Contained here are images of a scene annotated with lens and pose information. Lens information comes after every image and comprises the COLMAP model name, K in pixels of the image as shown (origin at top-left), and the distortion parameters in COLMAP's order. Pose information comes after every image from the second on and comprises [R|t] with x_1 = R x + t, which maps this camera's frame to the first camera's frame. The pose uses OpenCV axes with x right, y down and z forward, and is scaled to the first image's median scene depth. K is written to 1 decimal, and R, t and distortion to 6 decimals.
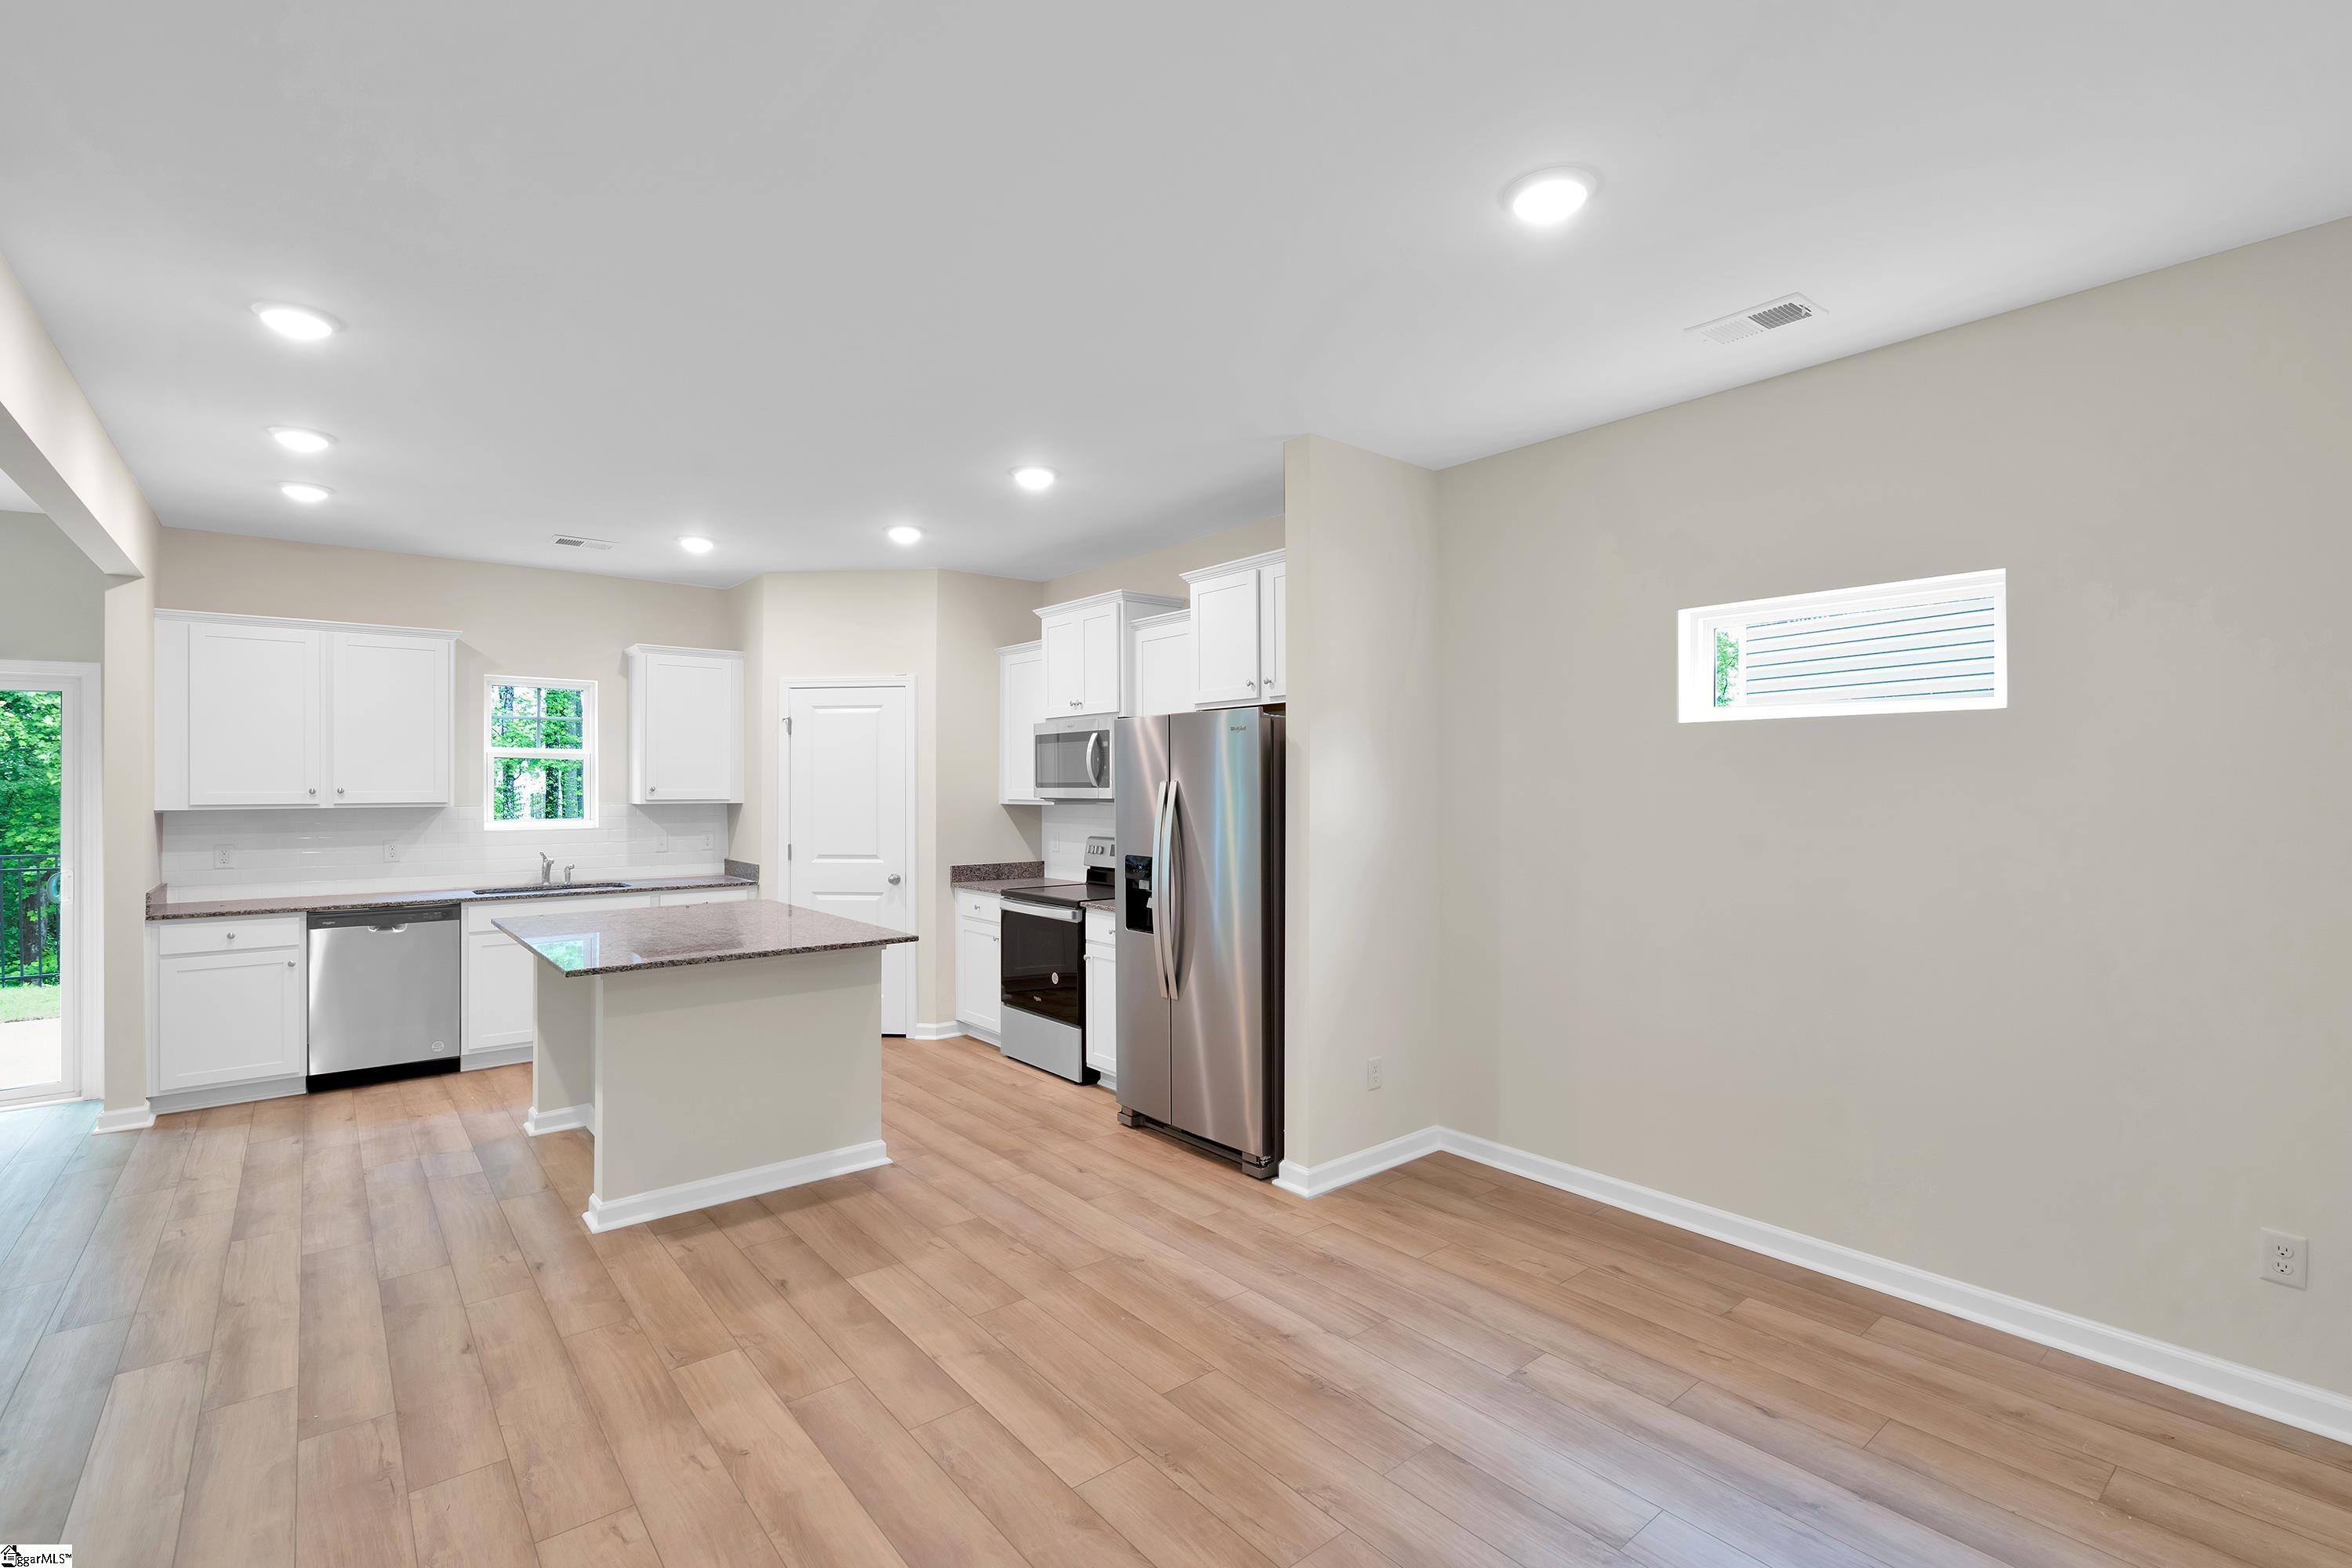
lens RADIAL K [[1054.6, 0, 1237.3], [0, 1054.6, 782.3], [0, 0, 1]] dist [-0.000281, 0.000098]
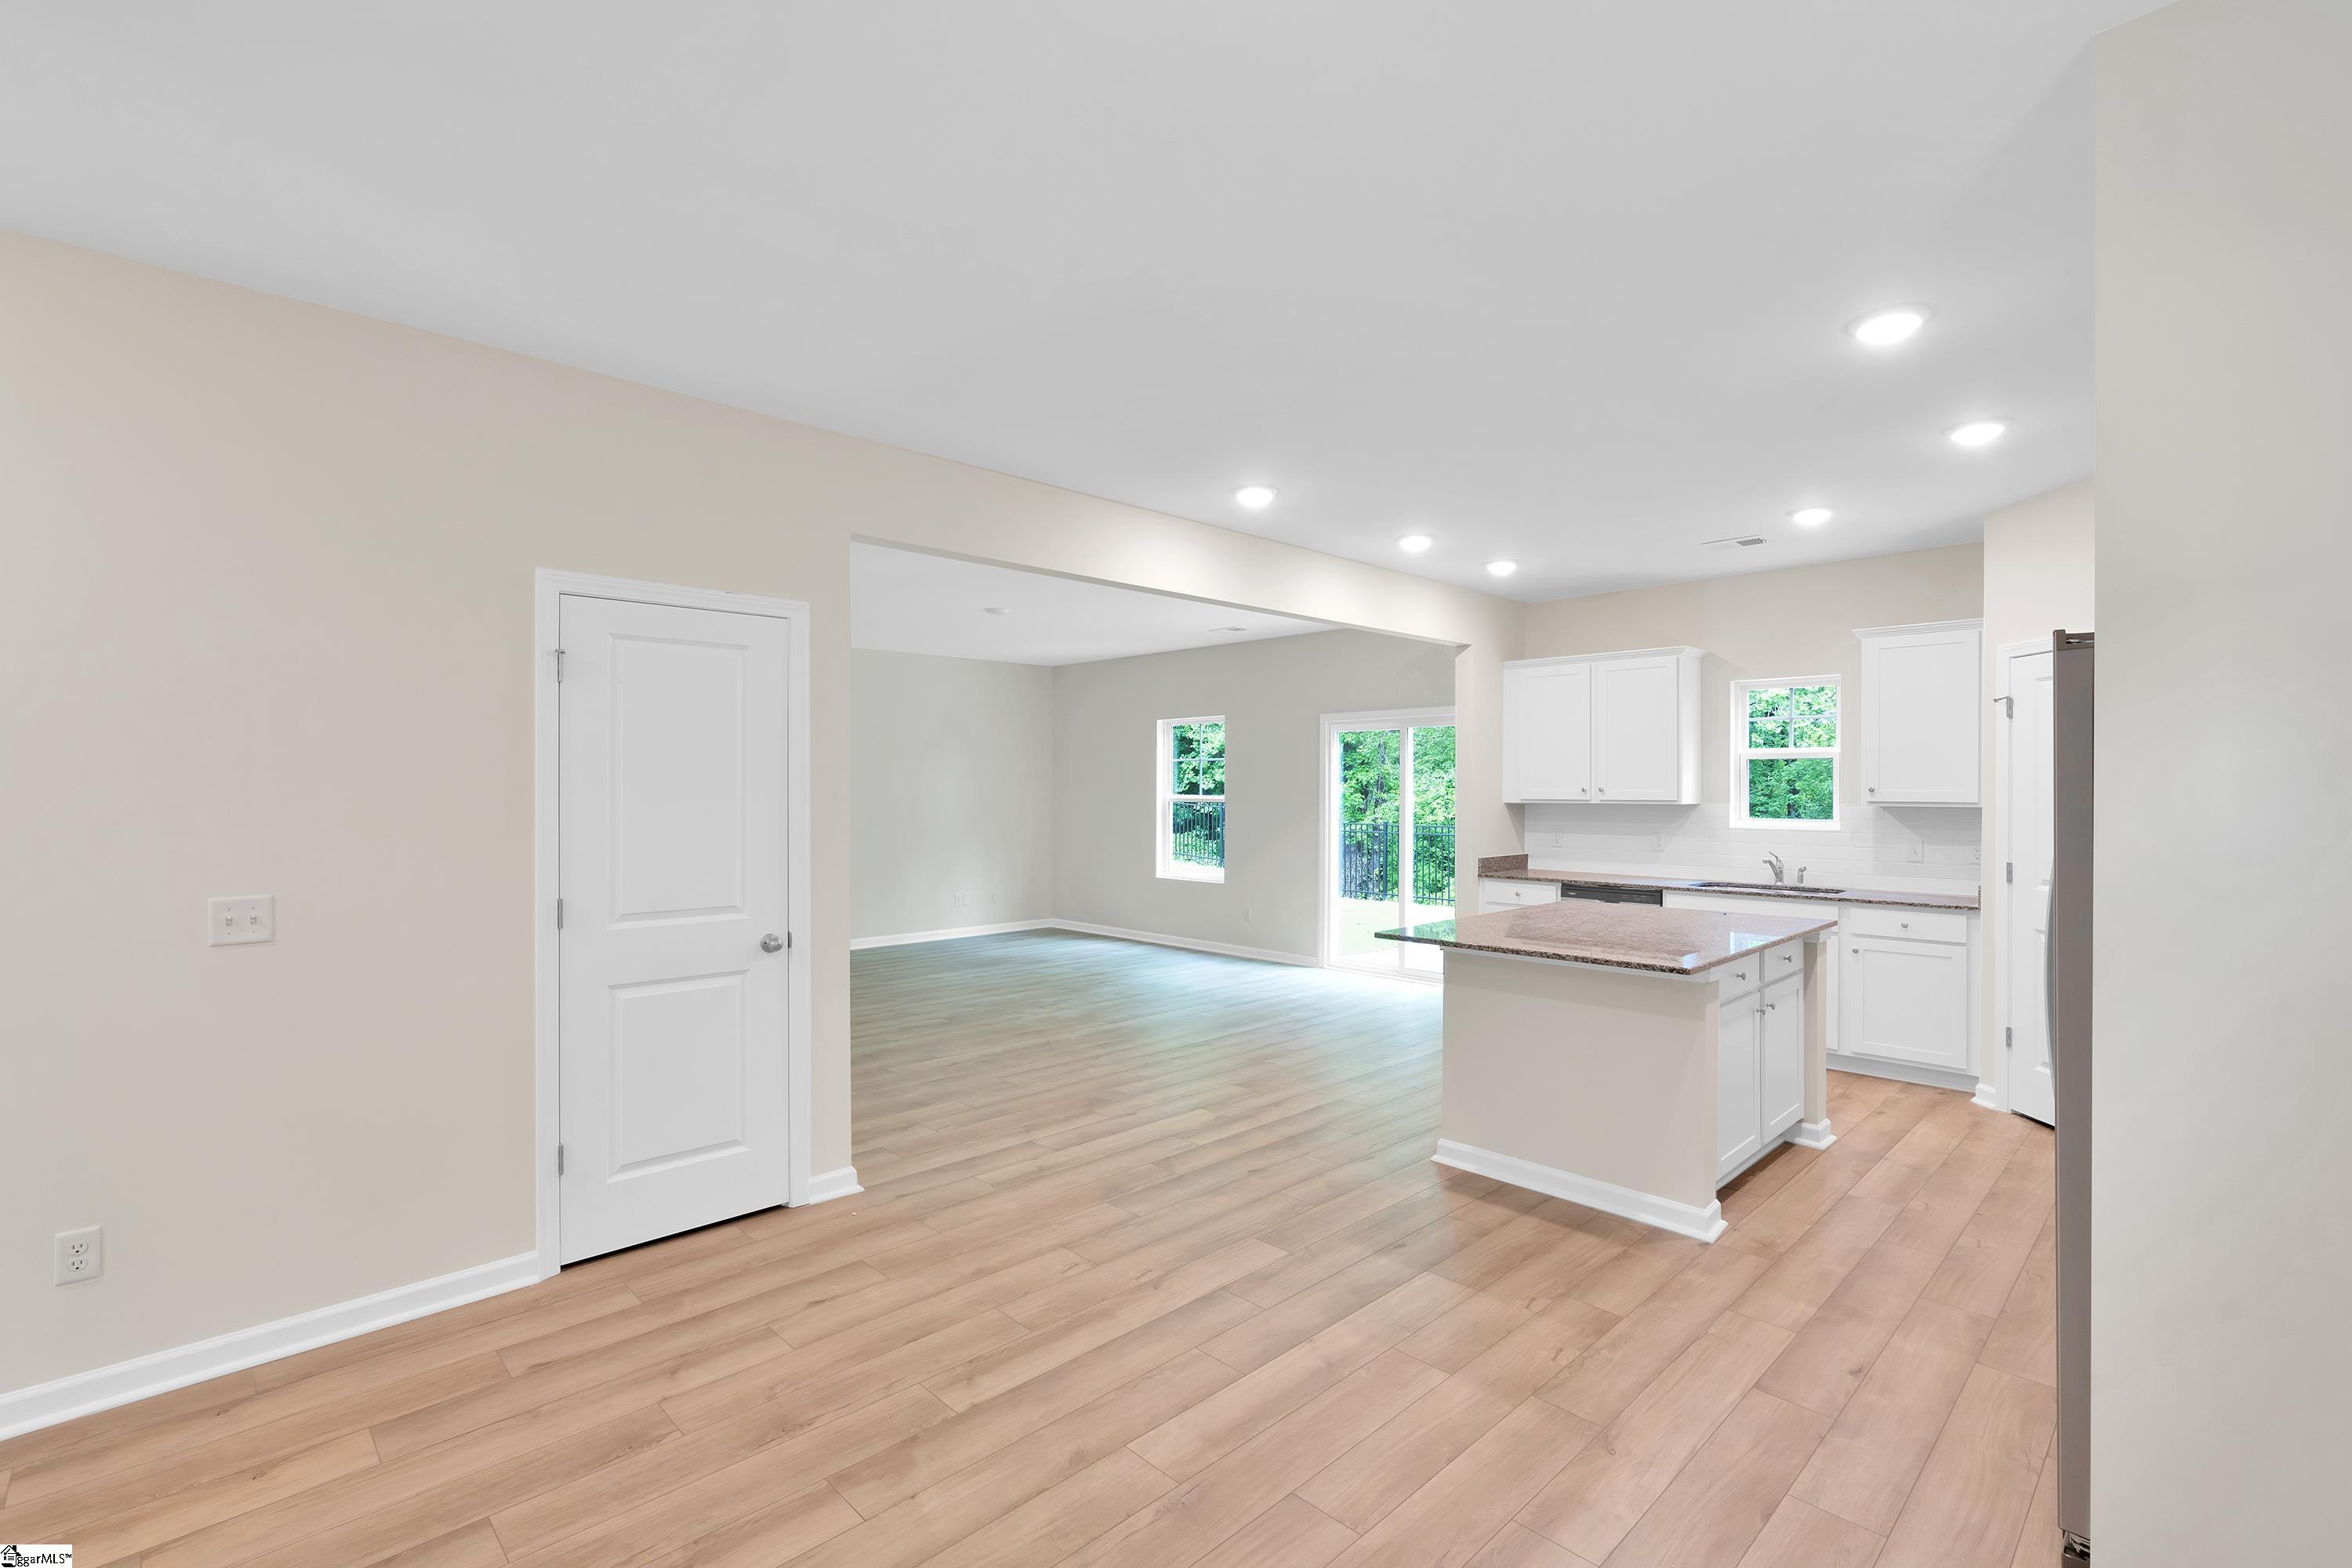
lens RADIAL K [[1054.6, 0, 1119.6], [0, 1054.6, 789.0], [0, 0, 1]] dist [-0.000281, 0.000098]
pose [[0.035990, 0.003815, -0.999345, 0.569714], [0.002483, 0.999989, 0.003907, 0.001665], [0.999349, -0.002622, 0.035980, 0.603986]]
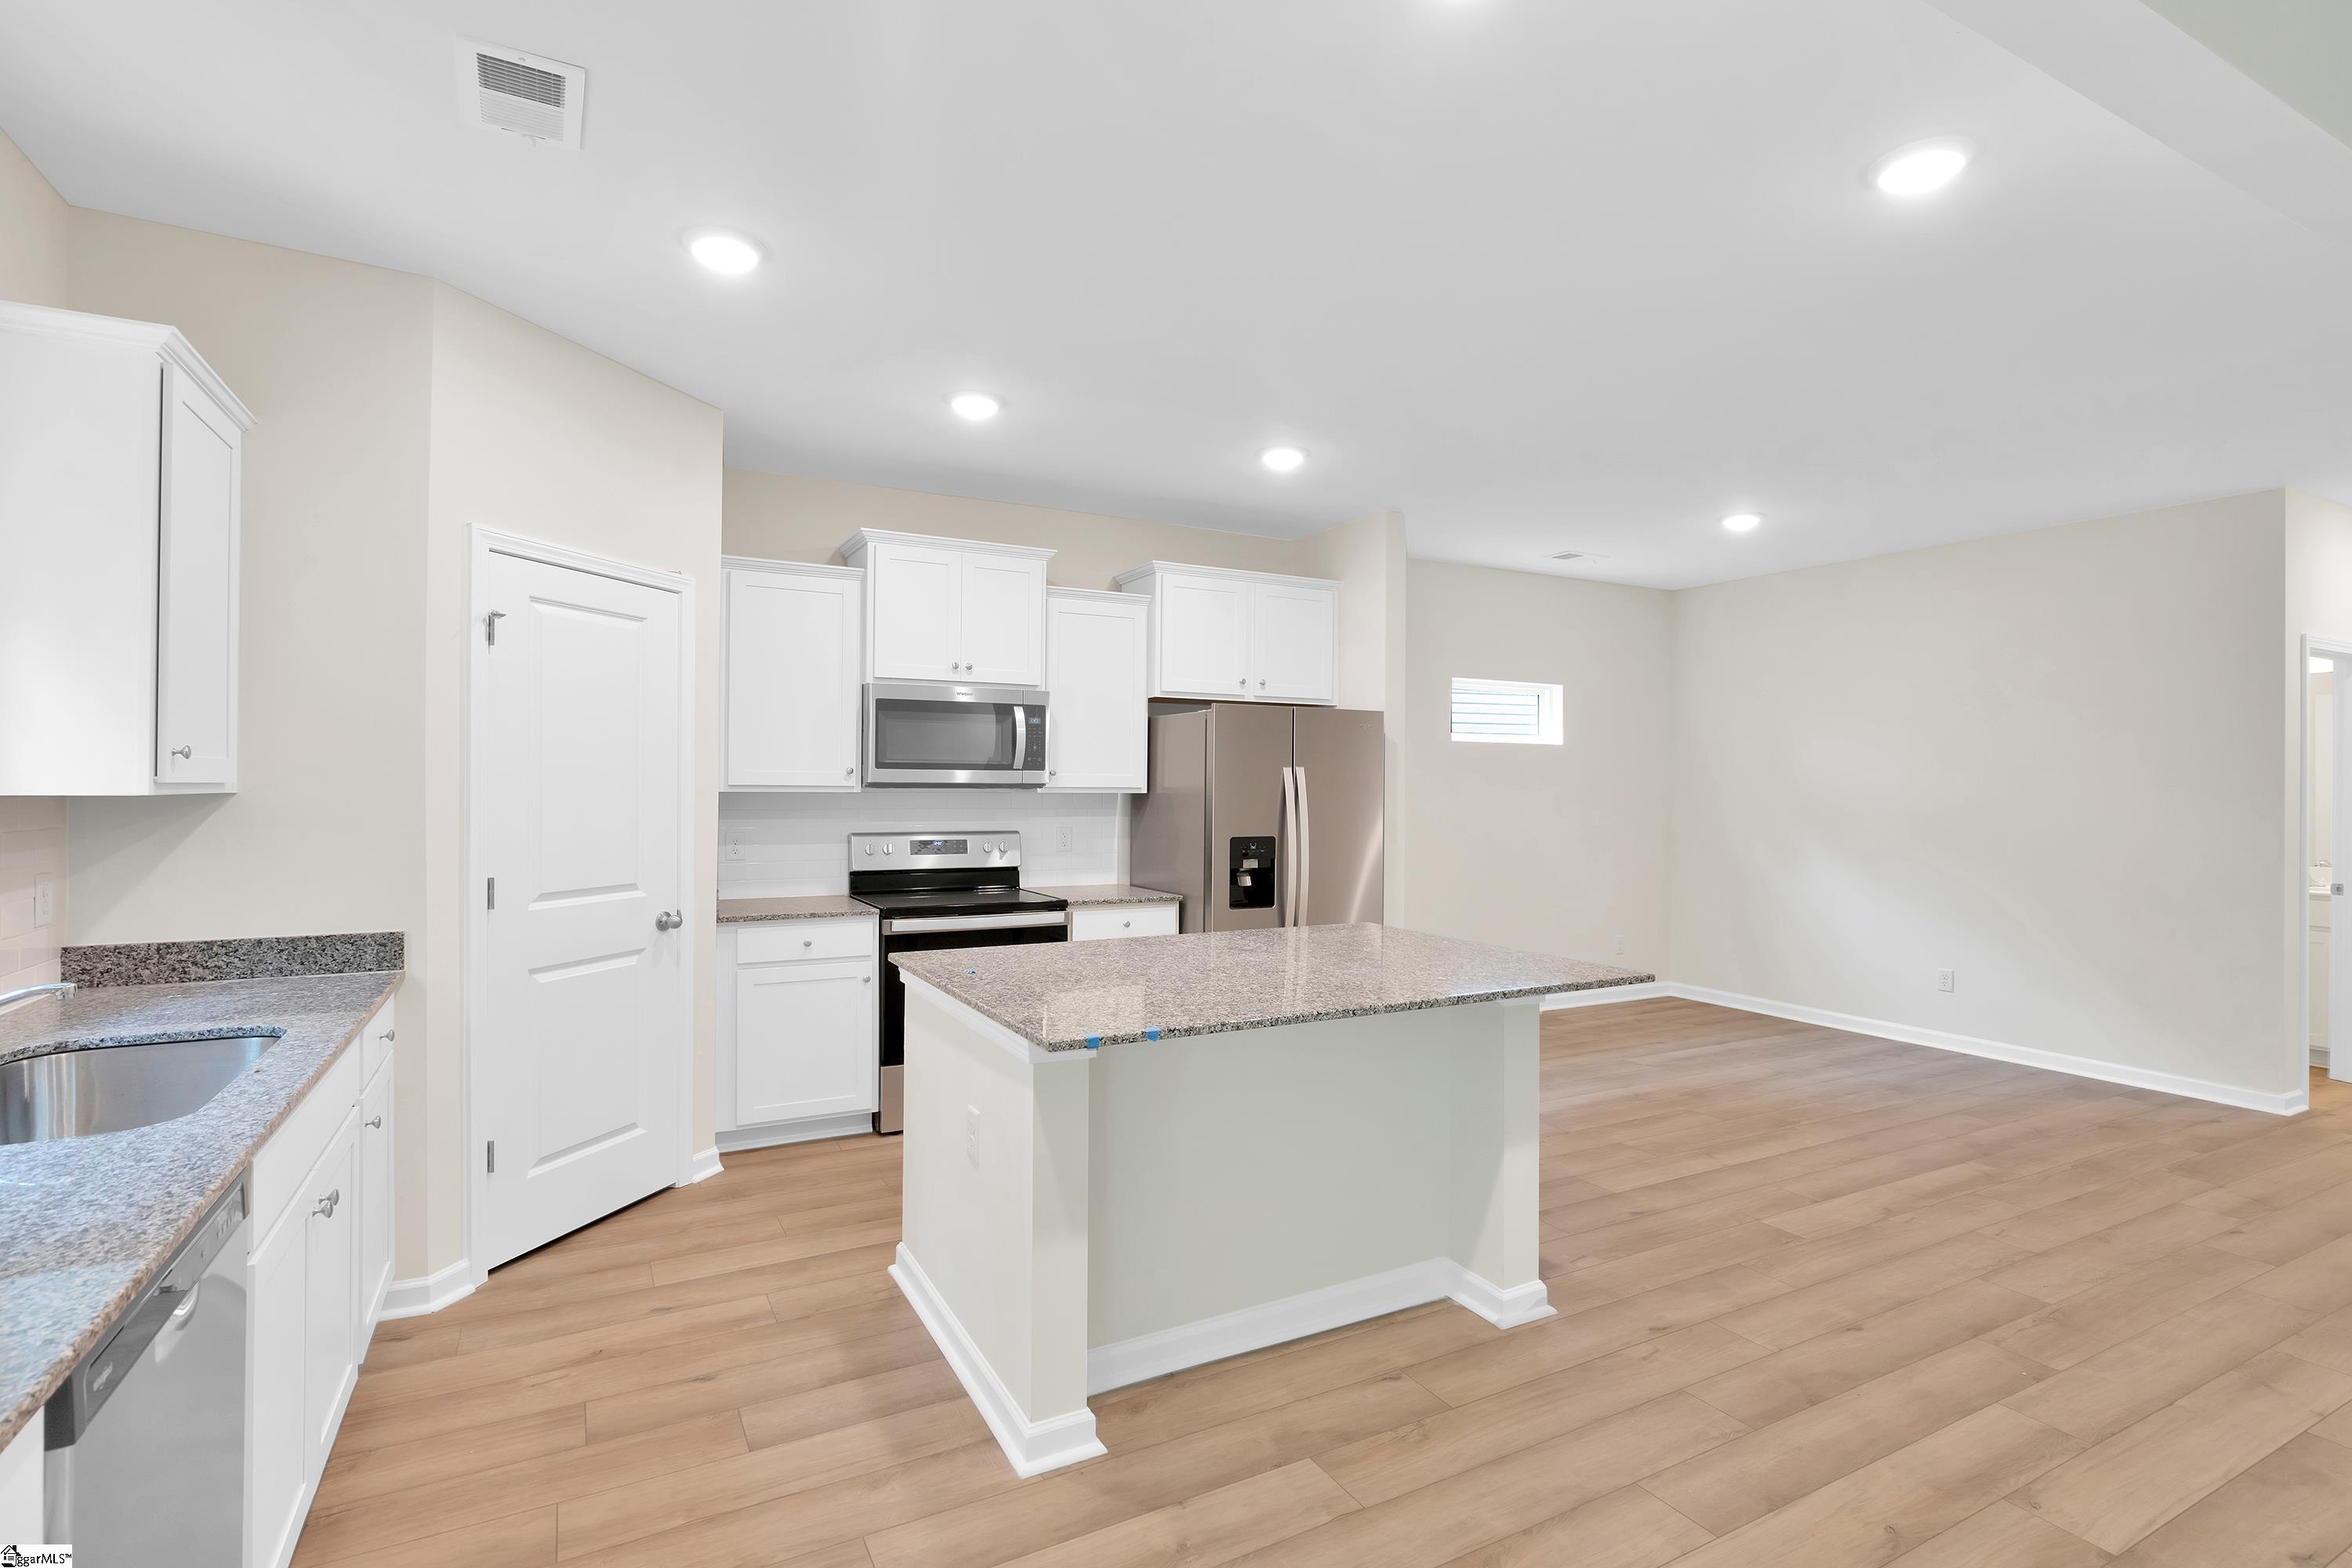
lens RADIAL K [[1054.6, 0, 1084.1], [0, 1054.6, 767.7], [0, 0, 1]] dist [-0.000281, 0.000098]
pose [[0.271778, 0.022064, 0.962107, -1.490794], [-0.008188, 0.999754, -0.020614, 0.031253], [-0.962325, -0.002275, 0.271892, 1.127498]]
